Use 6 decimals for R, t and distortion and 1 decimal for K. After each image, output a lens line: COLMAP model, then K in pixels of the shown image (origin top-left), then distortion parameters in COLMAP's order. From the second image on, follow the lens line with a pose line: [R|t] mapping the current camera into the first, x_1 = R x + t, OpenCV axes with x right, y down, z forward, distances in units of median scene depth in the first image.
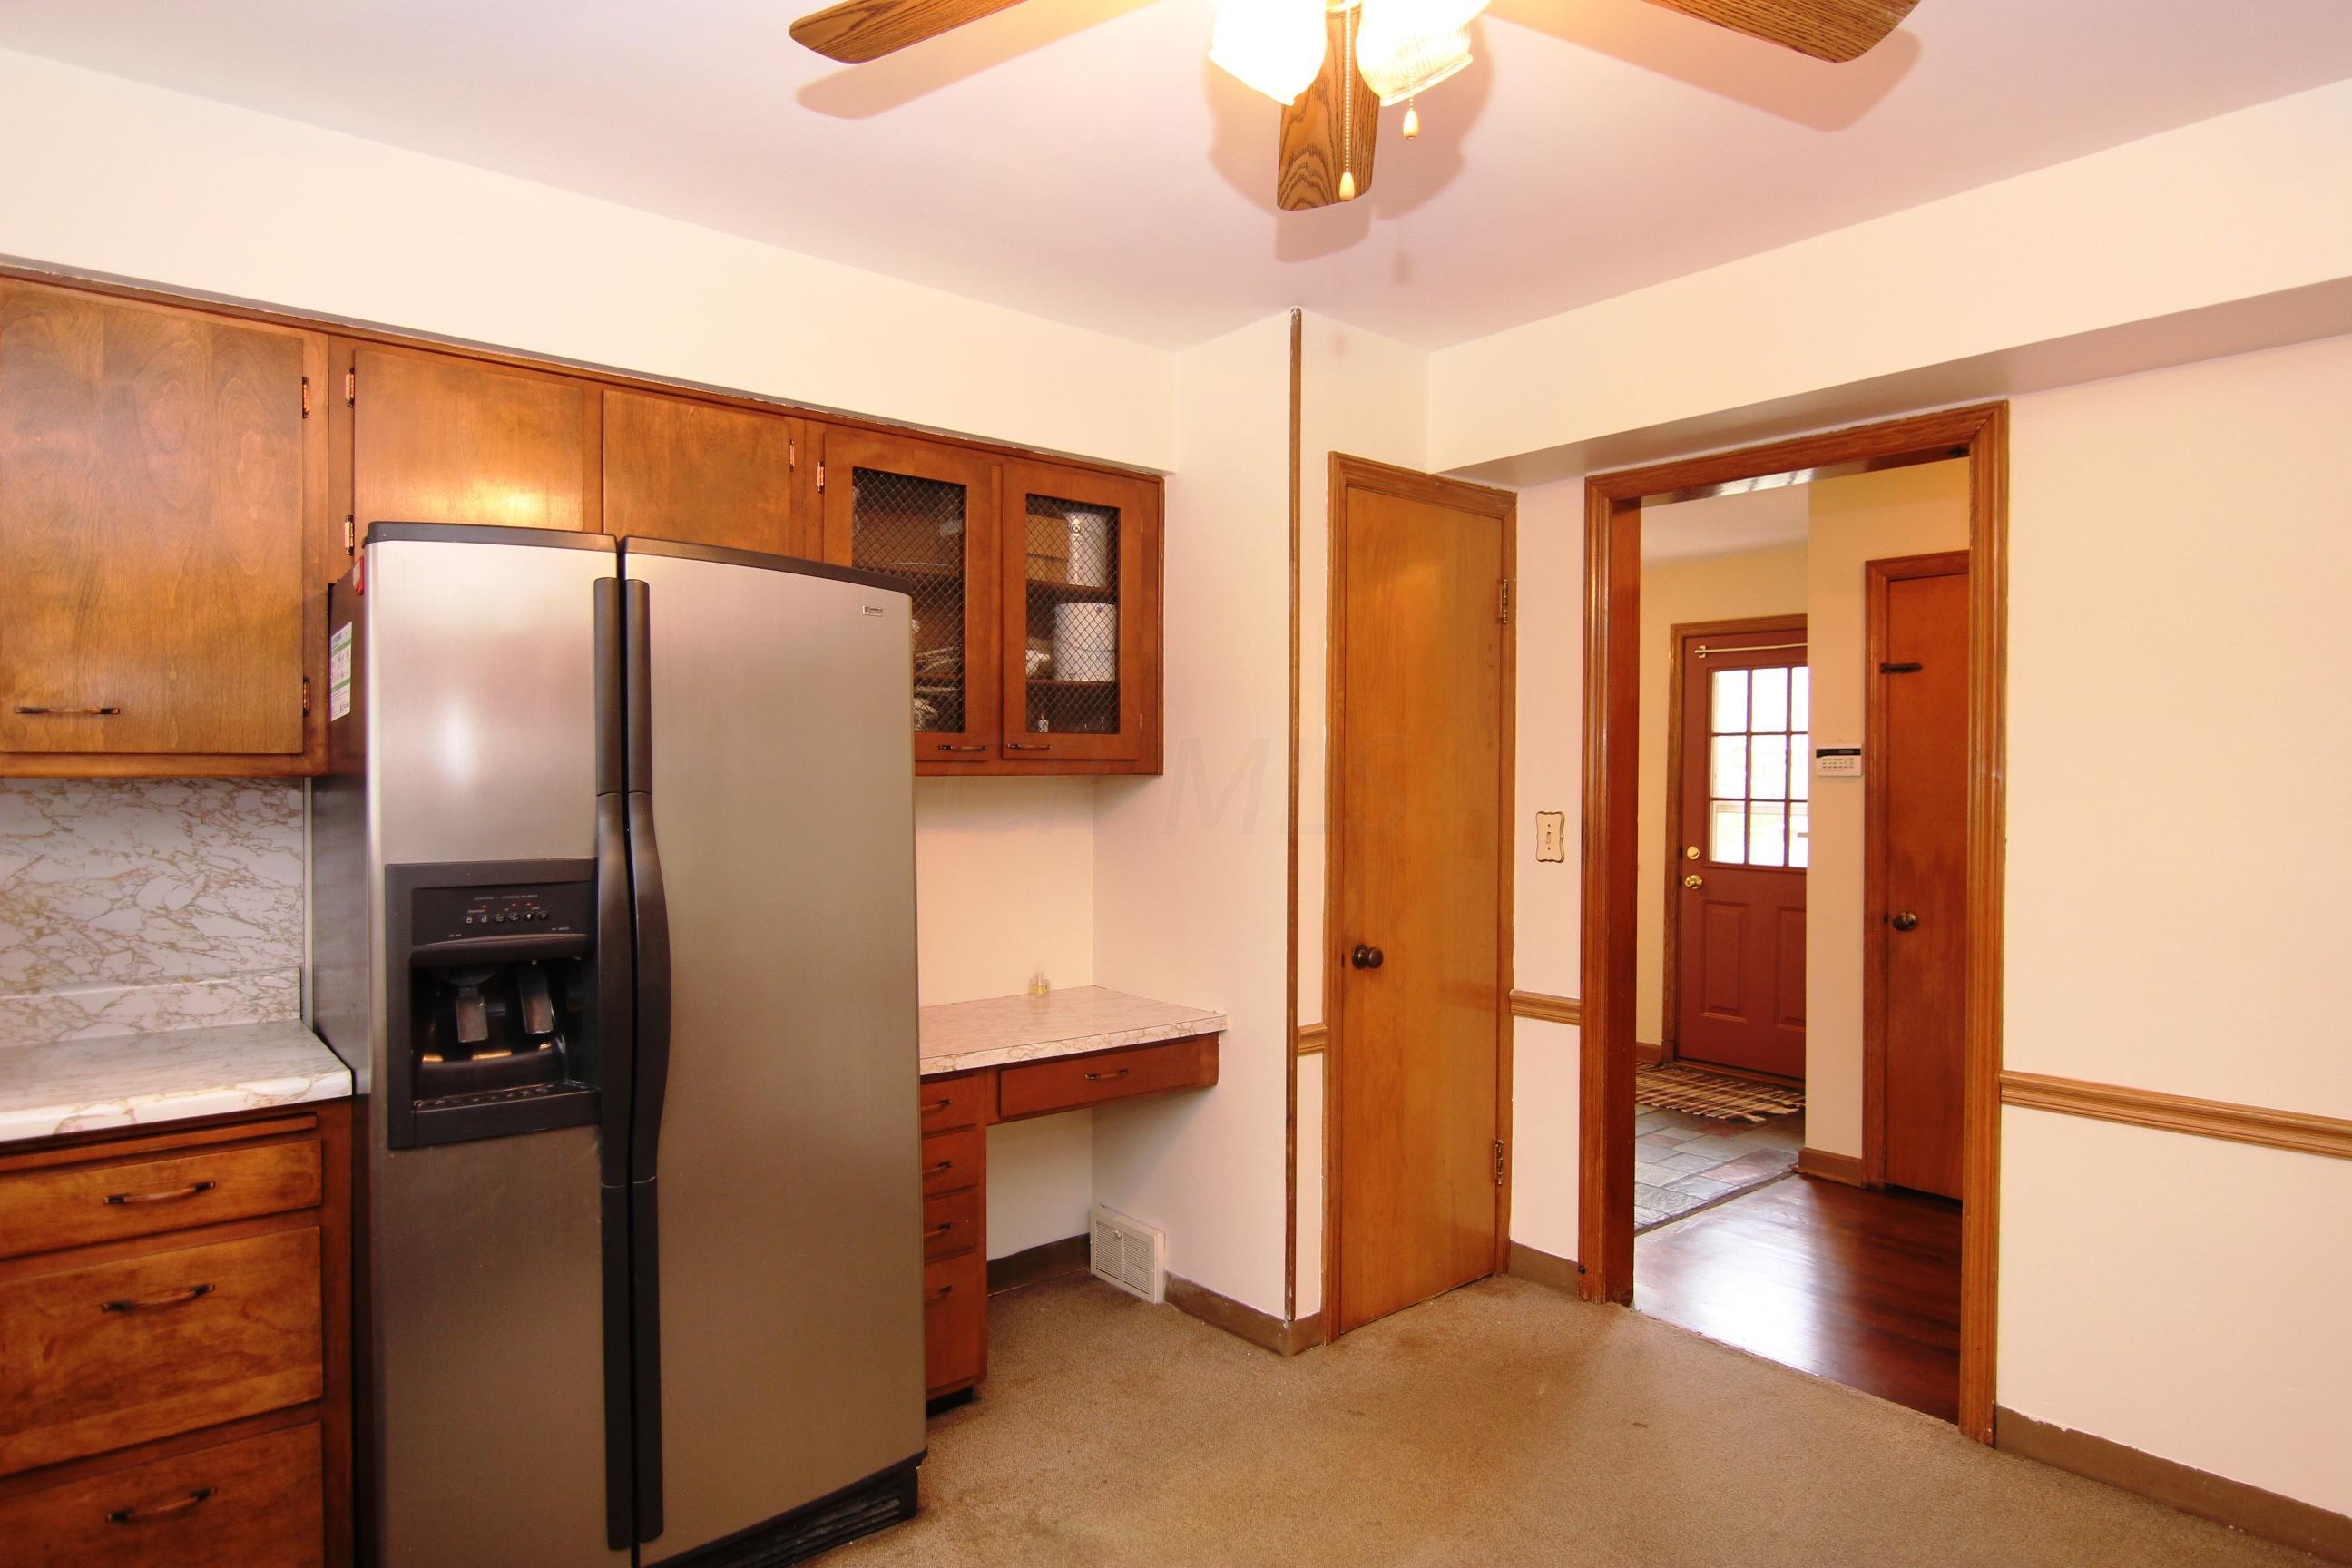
lens RADIAL K [[1316.8, 0, 1186.6], [0, 1316.8, 784.4], [0, 0, 1]] dist [0.001481, -0.000638]
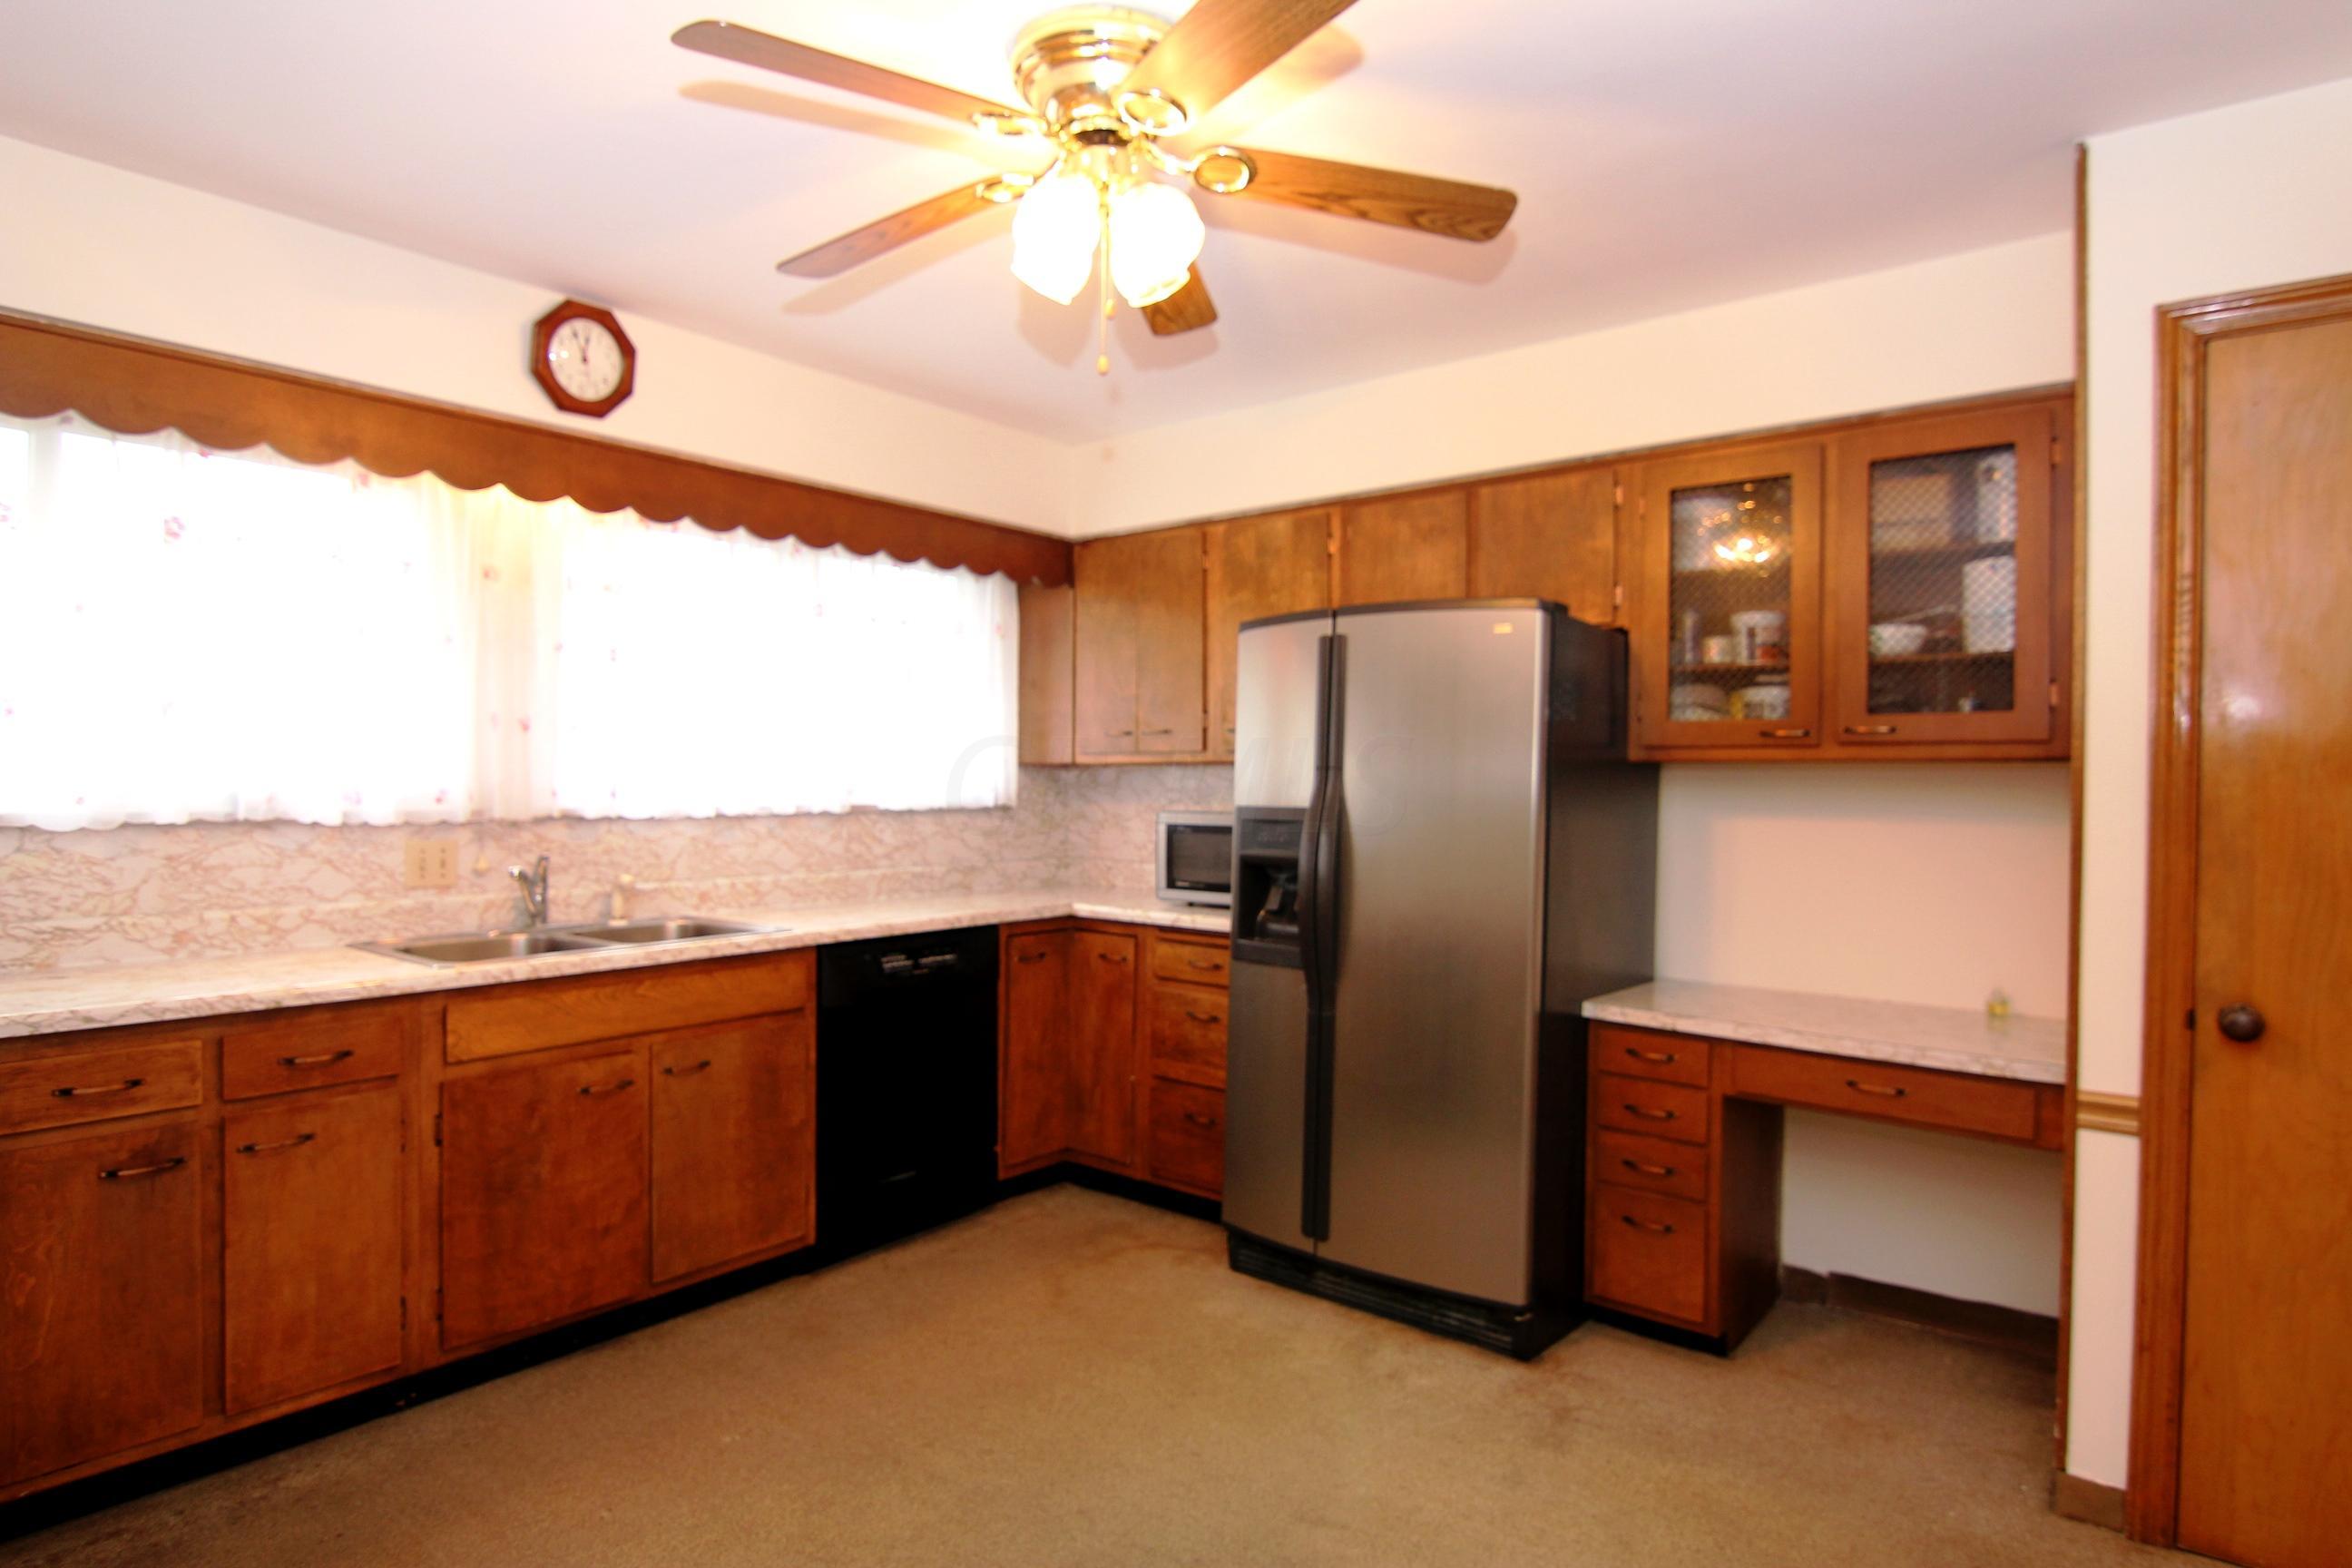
lens RADIAL K [[1316.8, 0, 1186.6], [0, 1316.8, 784.4], [0, 0, 1]] dist [0.001481, -0.000638]
pose [[0.181715, 0.007717, -0.983321, 0.866178], [-0.012575, 0.999906, 0.005523, 0.013191], [0.983271, 0.011361, 0.181795, 0.422099]]
